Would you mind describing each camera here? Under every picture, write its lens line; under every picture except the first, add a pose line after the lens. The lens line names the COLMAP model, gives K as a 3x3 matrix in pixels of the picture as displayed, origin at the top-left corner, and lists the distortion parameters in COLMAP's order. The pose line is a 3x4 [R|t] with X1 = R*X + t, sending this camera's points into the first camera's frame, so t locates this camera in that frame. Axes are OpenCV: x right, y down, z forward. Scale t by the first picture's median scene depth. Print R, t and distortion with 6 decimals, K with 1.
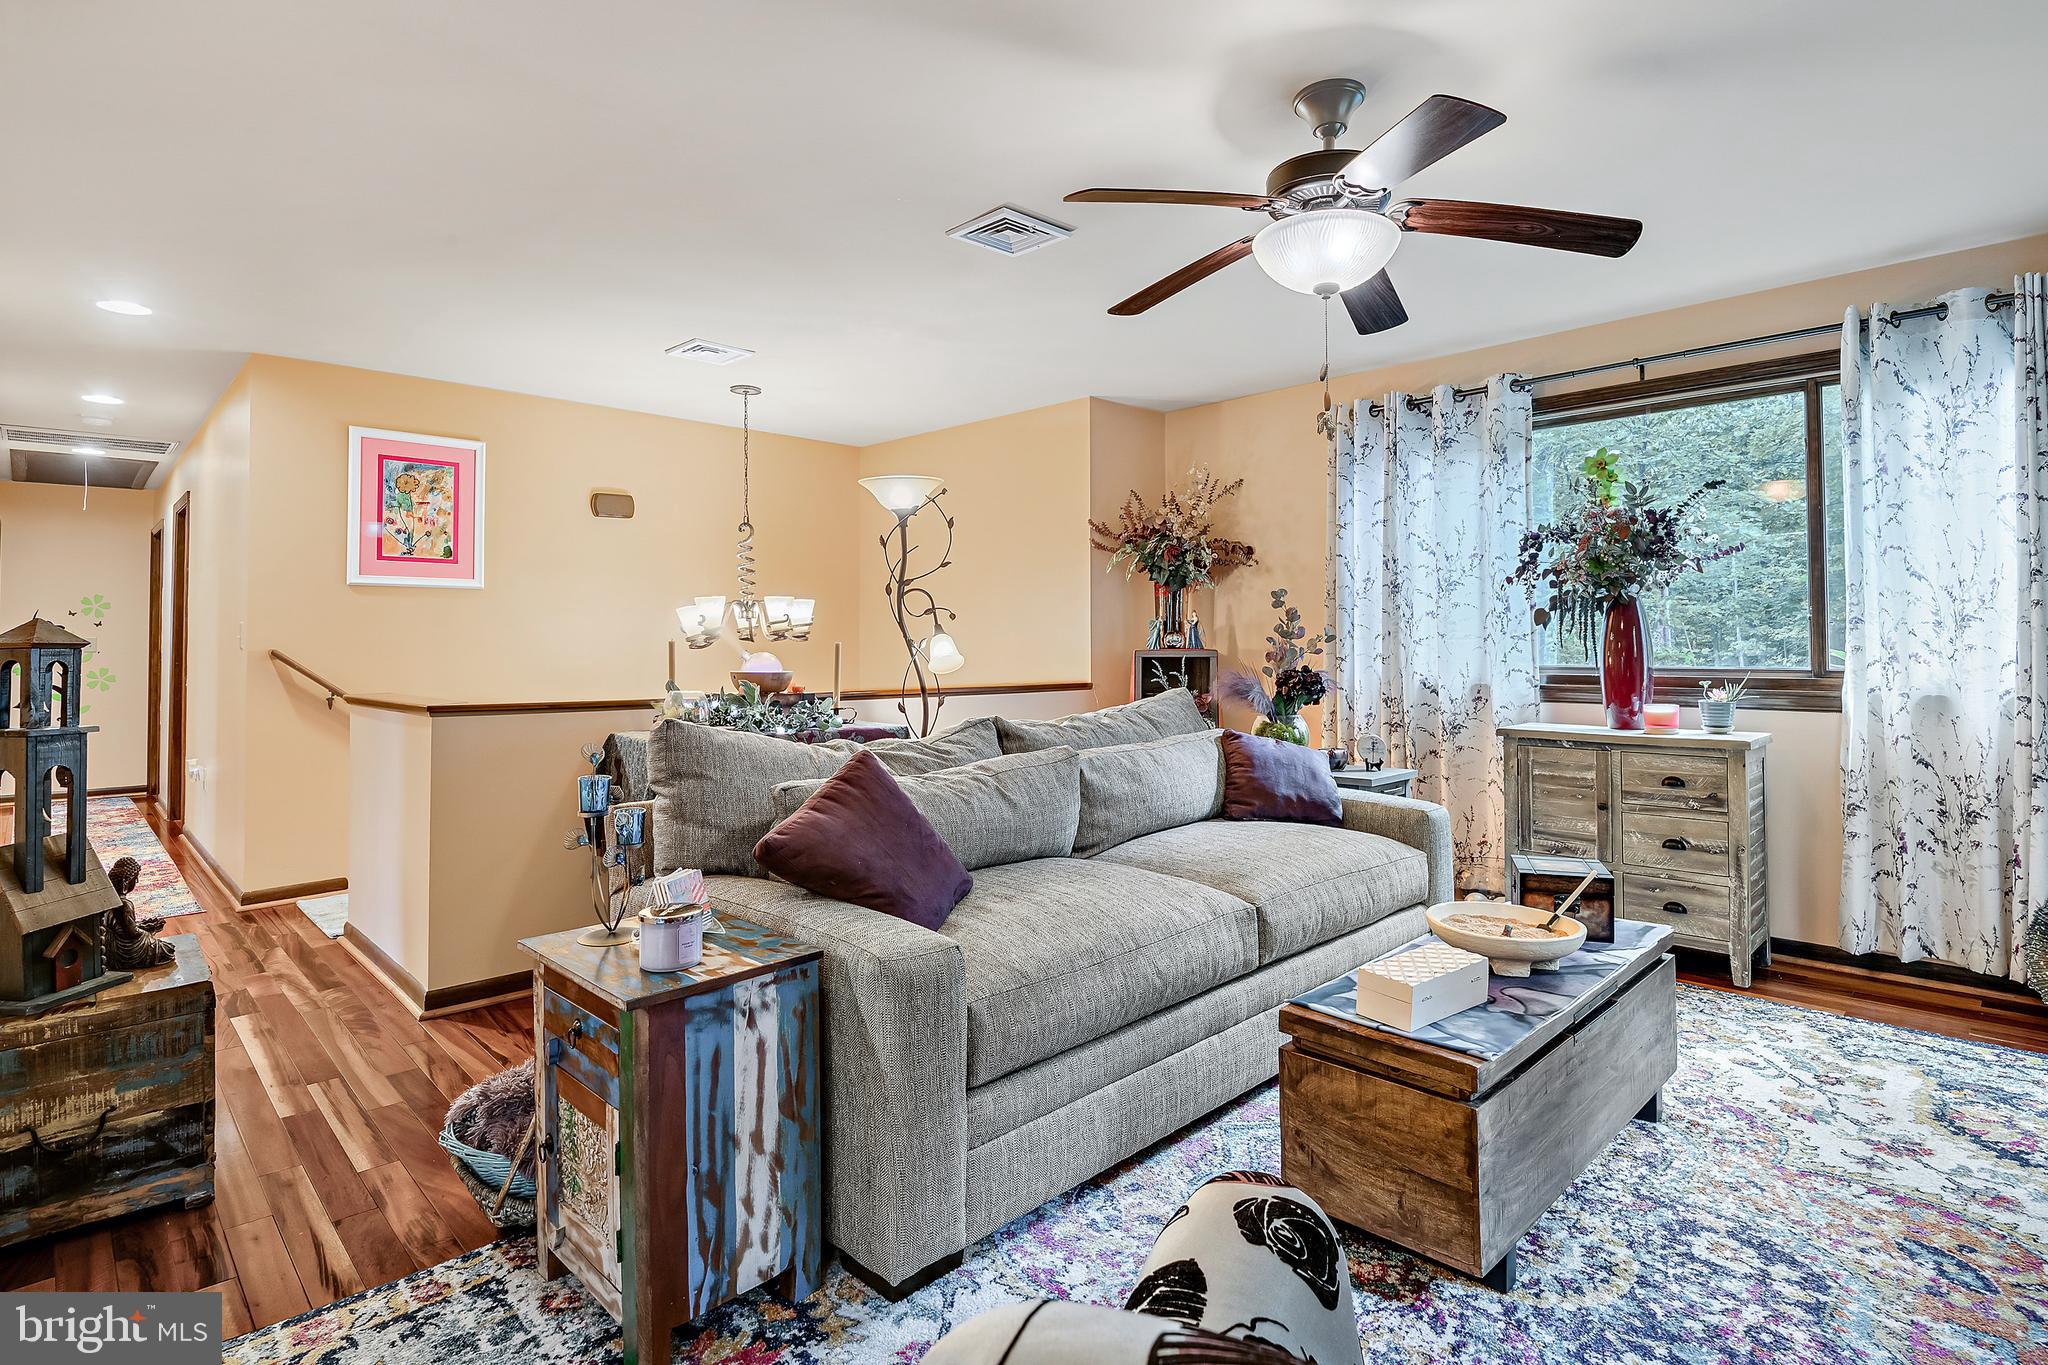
lens RADIAL K [[1034.4, 0, 998.9], [0, 1034.4, 627.7], [0, 0, 1]] dist [0.001951, -0.001165]
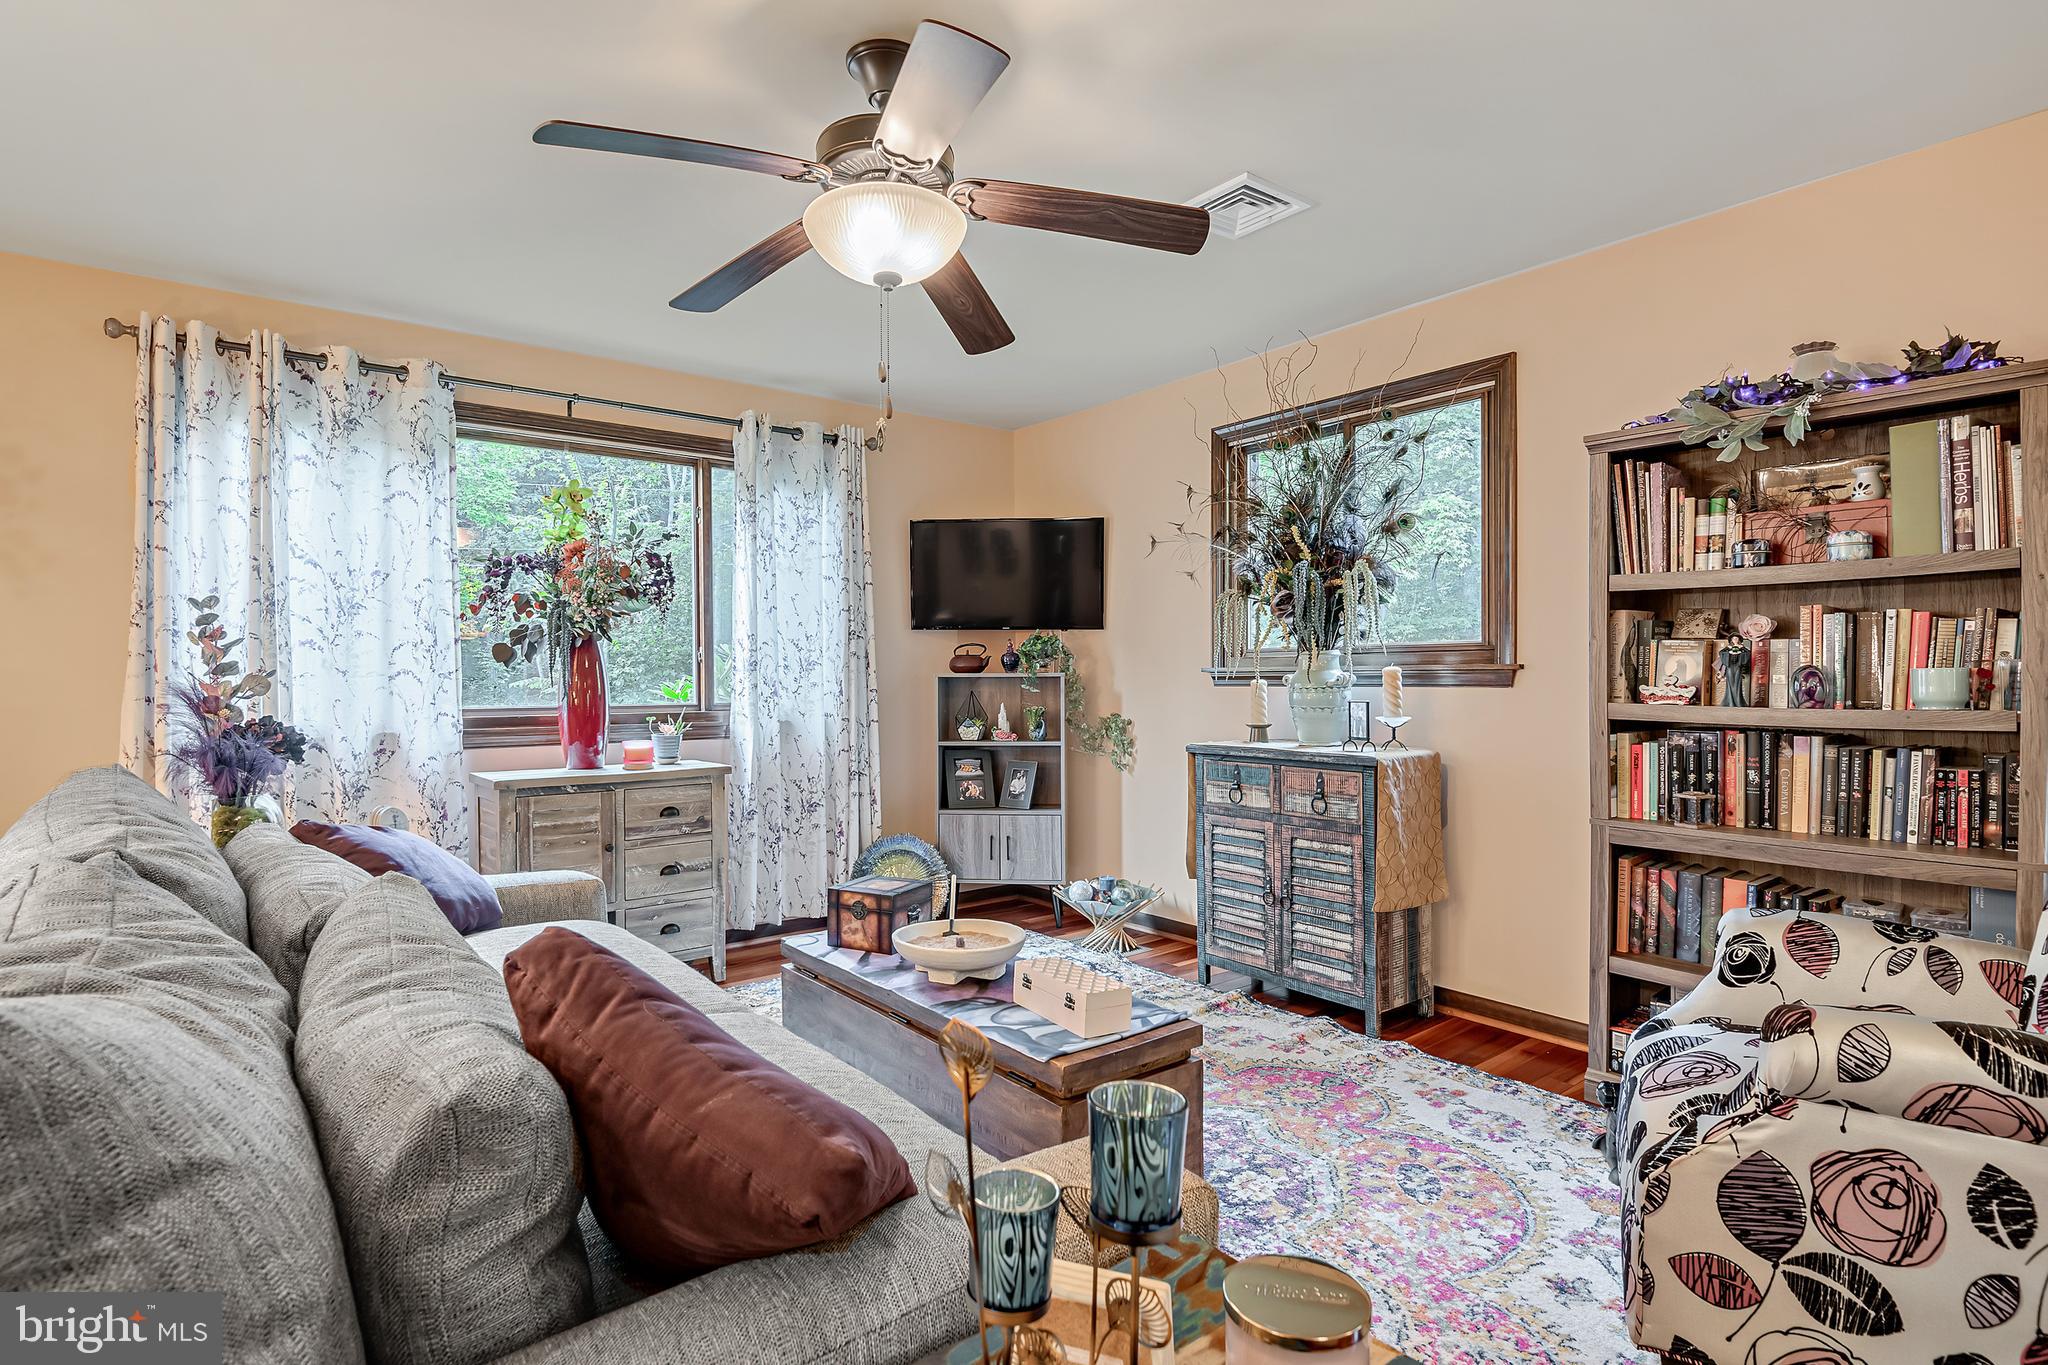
lens RADIAL K [[1044.9, 0, 1021.1], [0, 1044.9, 692.2], [0, 0, 1]] dist [-0.004253, -0.002978]
pose [[0.086047, -0.008989, 0.996251, -0.369458], [-0.010887, 0.999891, 0.009962, 0.010864], [-0.996232, -0.011704, 0.085940, 0.525708]]
